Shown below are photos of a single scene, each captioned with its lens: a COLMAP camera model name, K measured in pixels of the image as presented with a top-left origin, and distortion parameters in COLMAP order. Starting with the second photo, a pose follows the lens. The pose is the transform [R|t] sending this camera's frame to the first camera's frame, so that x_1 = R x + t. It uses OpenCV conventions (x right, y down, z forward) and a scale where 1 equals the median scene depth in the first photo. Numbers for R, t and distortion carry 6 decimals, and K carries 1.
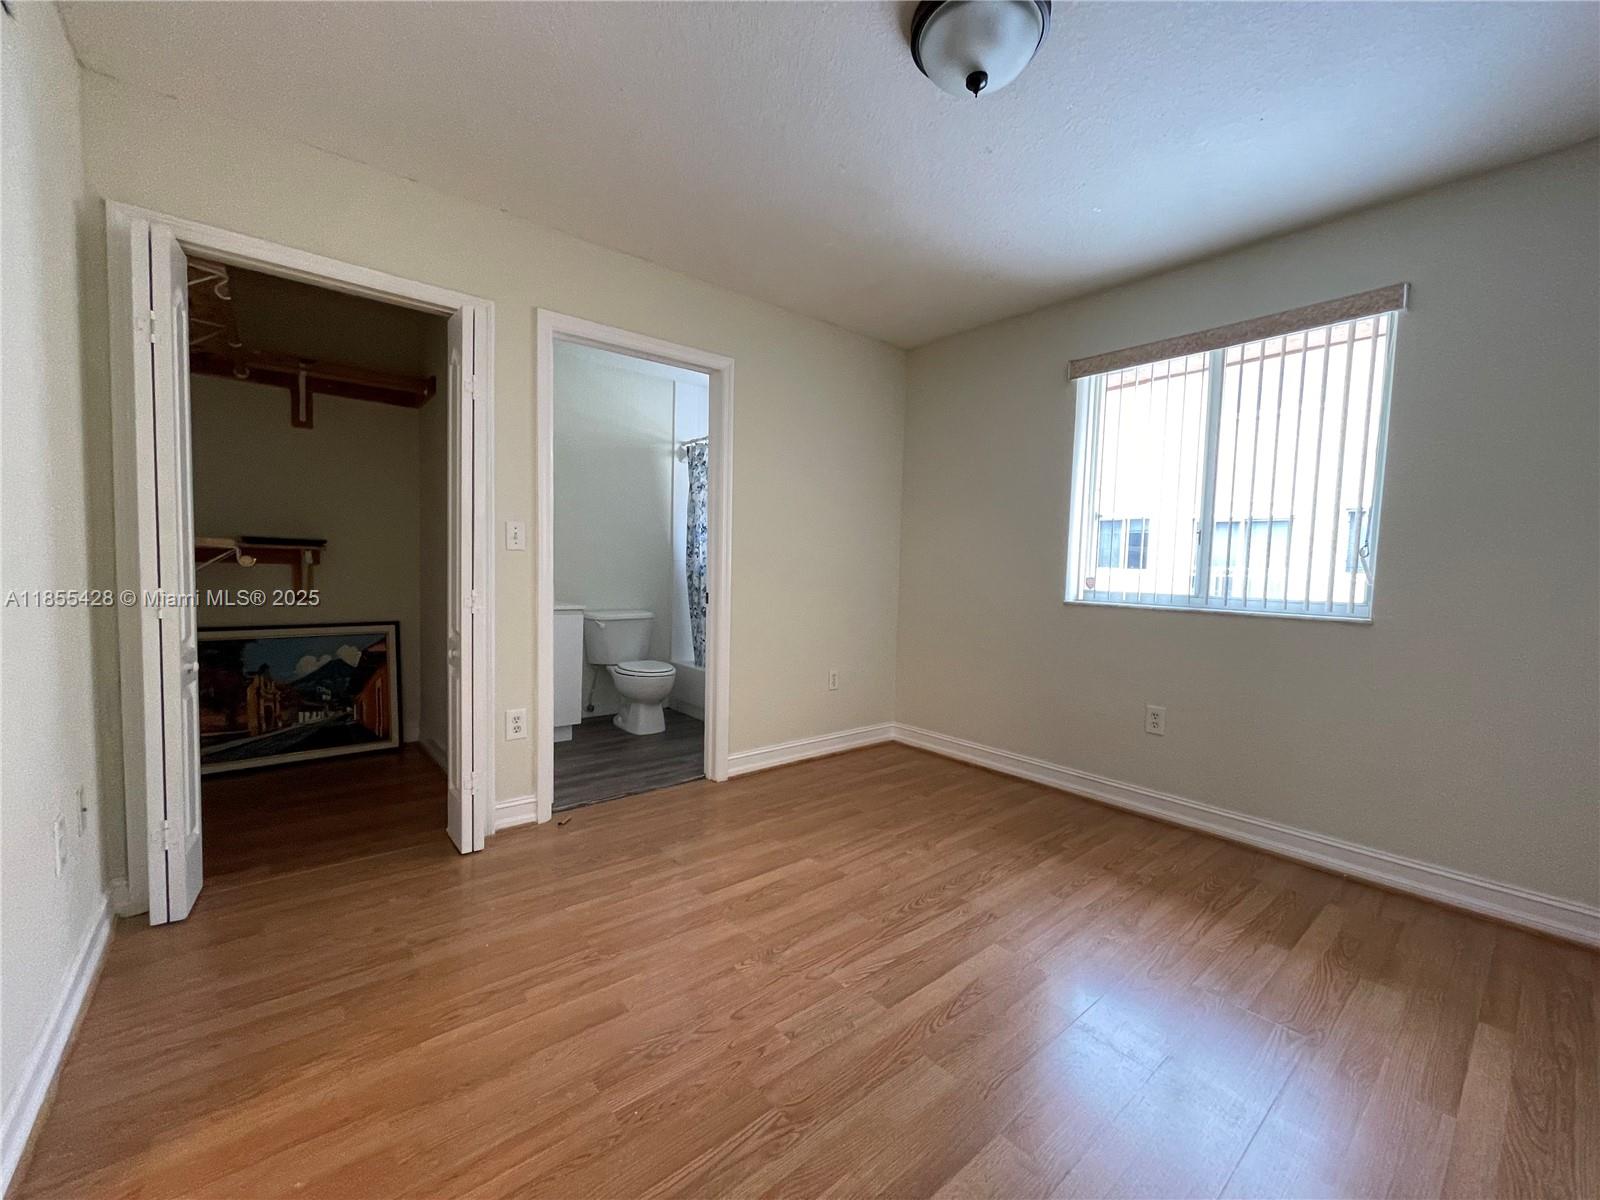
lens RADIAL K [[650.7, 0, 801.5], [0, 650.7, 604.1], [0, 0, 1]] dist [0.000513, 0.000221]
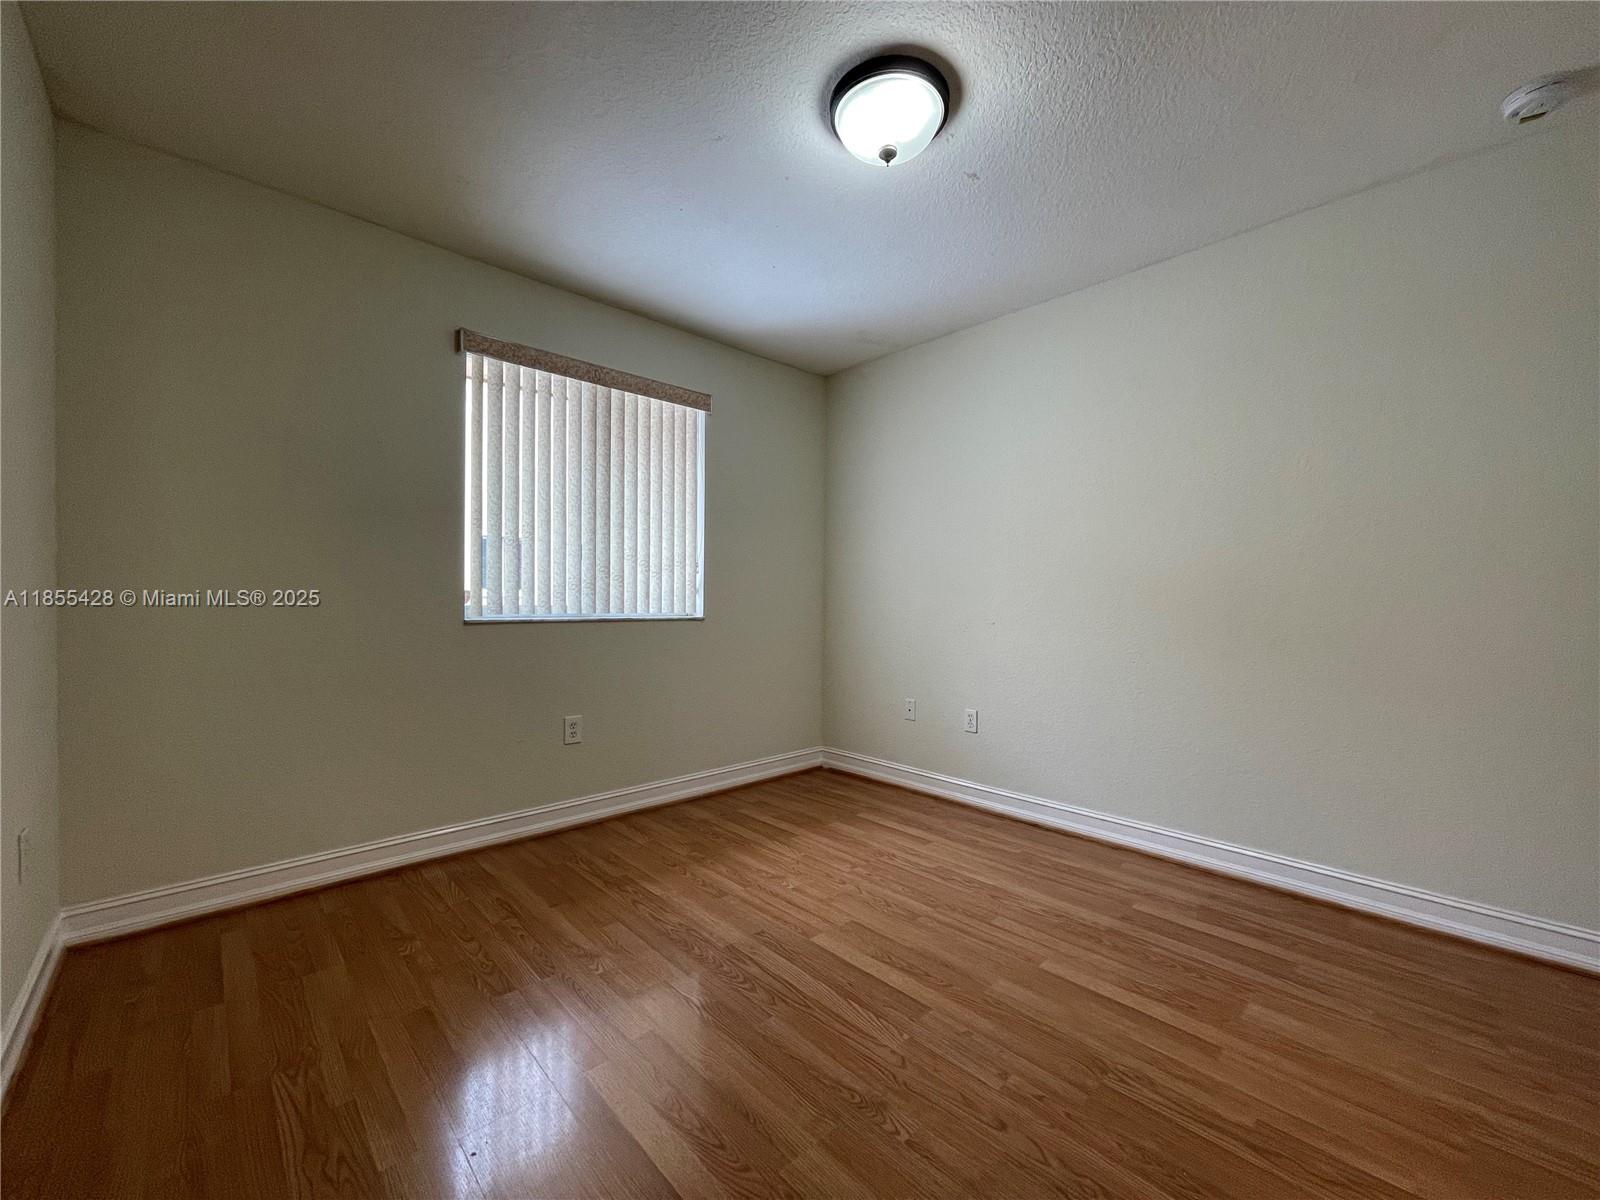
lens RADIAL K [[650.7, 0, 801.5], [0, 650.7, 604.1], [0, 0, 1]] dist [0.000513, 0.000221]
pose [[-0.060144, -0.034765, 0.997584, -0.555379], [0.048890, 0.998091, 0.037730, -0.044197], [-0.996992, 0.051041, -0.058329, 0.794626]]
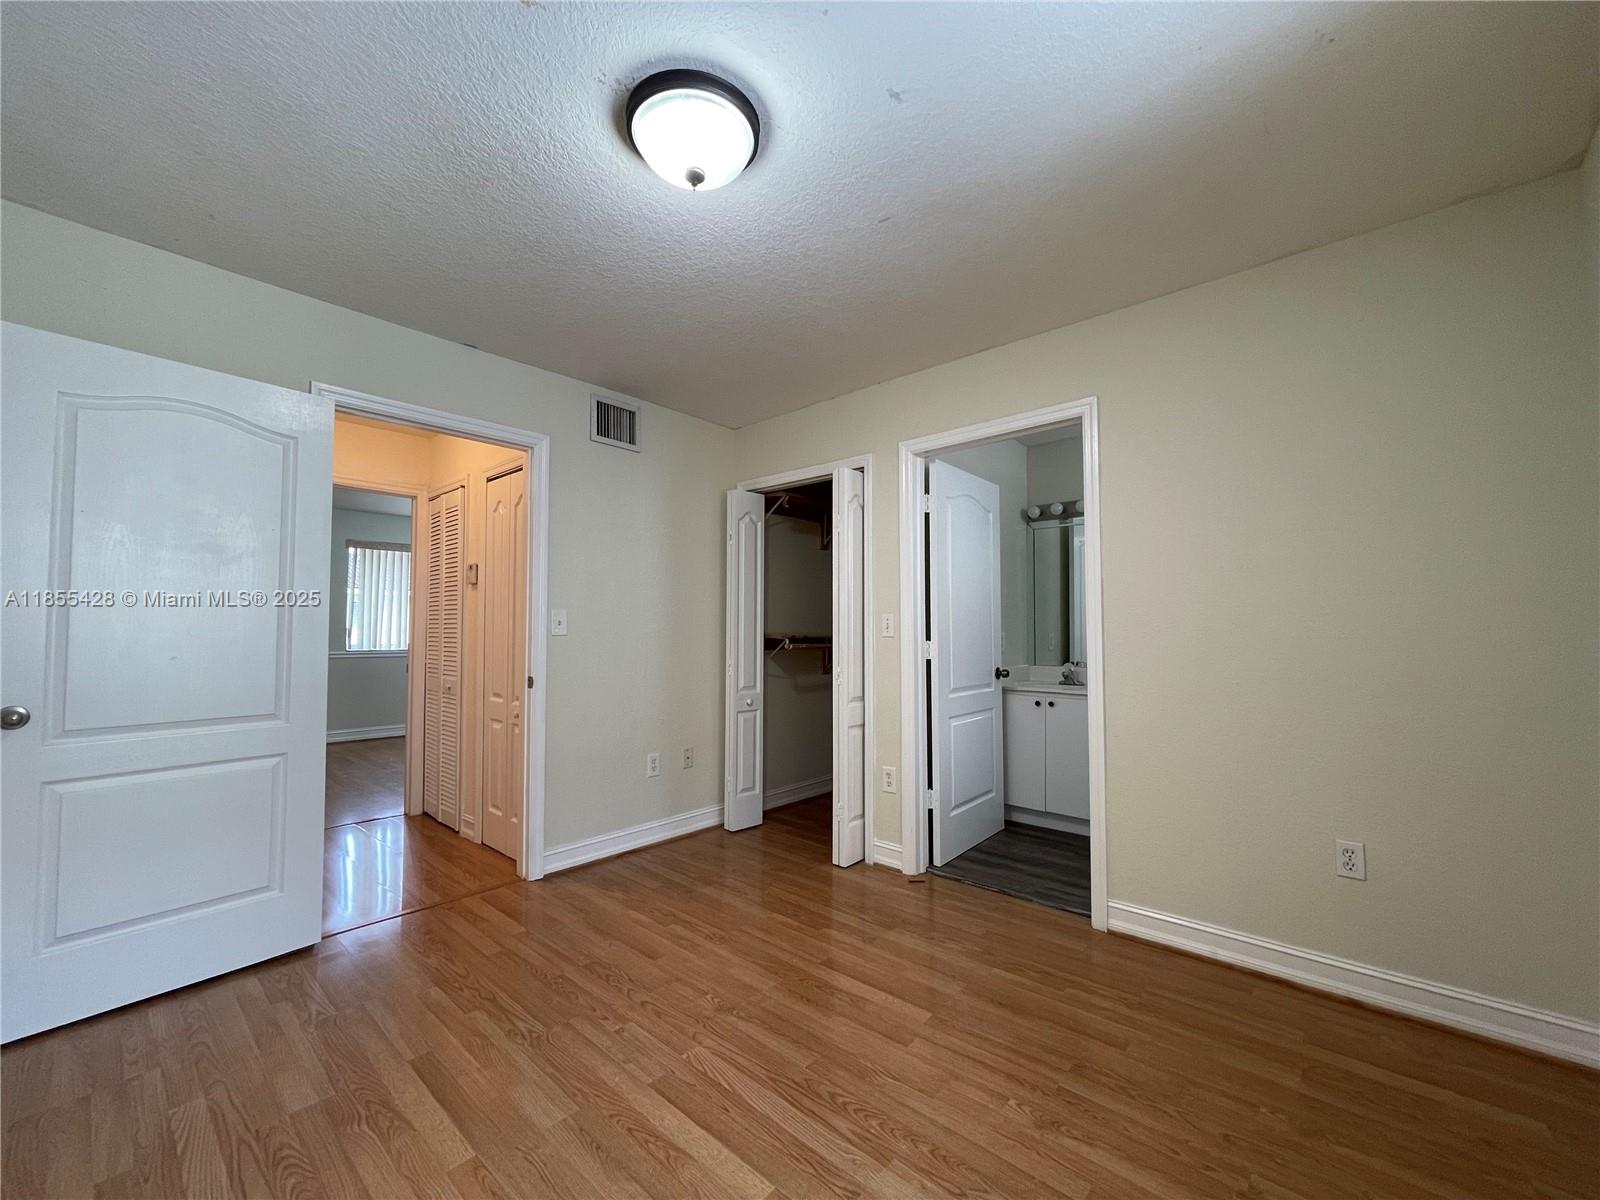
lens RADIAL K [[650.7, 0, 801.5], [0, 650.7, 604.1], [0, 0, 1]] dist [0.000513, 0.000221]
pose [[0.148474, -0.064582, -0.986805, 0.791151], [-0.056010, 0.995714, -0.073592, -0.045335], [0.987329, 0.066197, 0.144220, 0.670924]]
